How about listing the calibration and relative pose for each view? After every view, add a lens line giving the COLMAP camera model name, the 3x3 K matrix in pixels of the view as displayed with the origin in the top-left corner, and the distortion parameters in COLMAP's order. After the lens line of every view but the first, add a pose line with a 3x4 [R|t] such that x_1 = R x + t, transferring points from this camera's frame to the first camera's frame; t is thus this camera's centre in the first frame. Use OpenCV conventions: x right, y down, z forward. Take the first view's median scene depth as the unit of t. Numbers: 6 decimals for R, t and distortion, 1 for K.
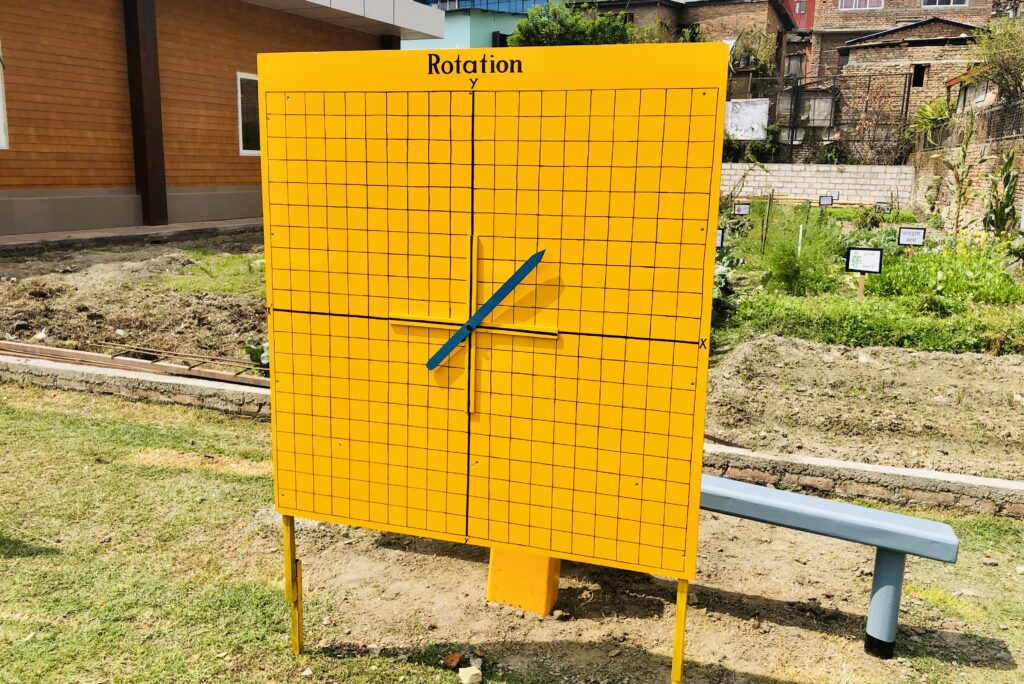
lens RADIAL K [[853.2, 0, 512.0], [0, 853.2, 342.0], [0, 0, 1]] dist [0.006761, 0.009292]
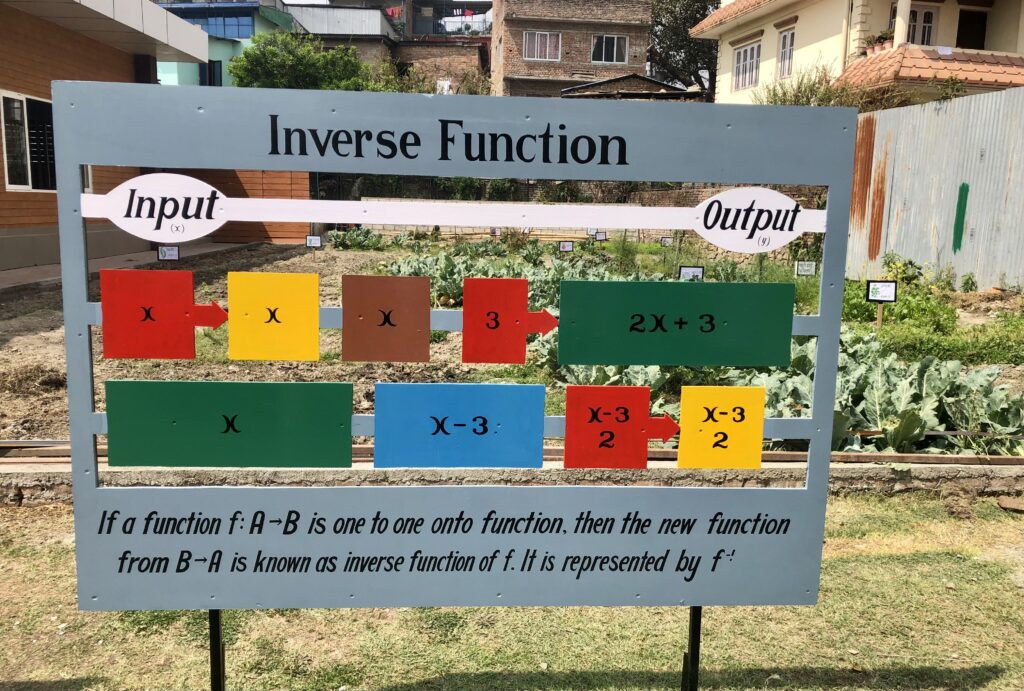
lens RADIAL K [[869.2, 0, 512.0], [0, 869.2, 345.5], [0, 0, 1]] dist [0.006475, -0.005984]
pose [[0.908443, -0.066005, 0.412764, -0.154007], [0.081967, 0.996412, -0.021065, -0.011899], [-0.409893, 0.052970, 0.910594, 0.044987]]
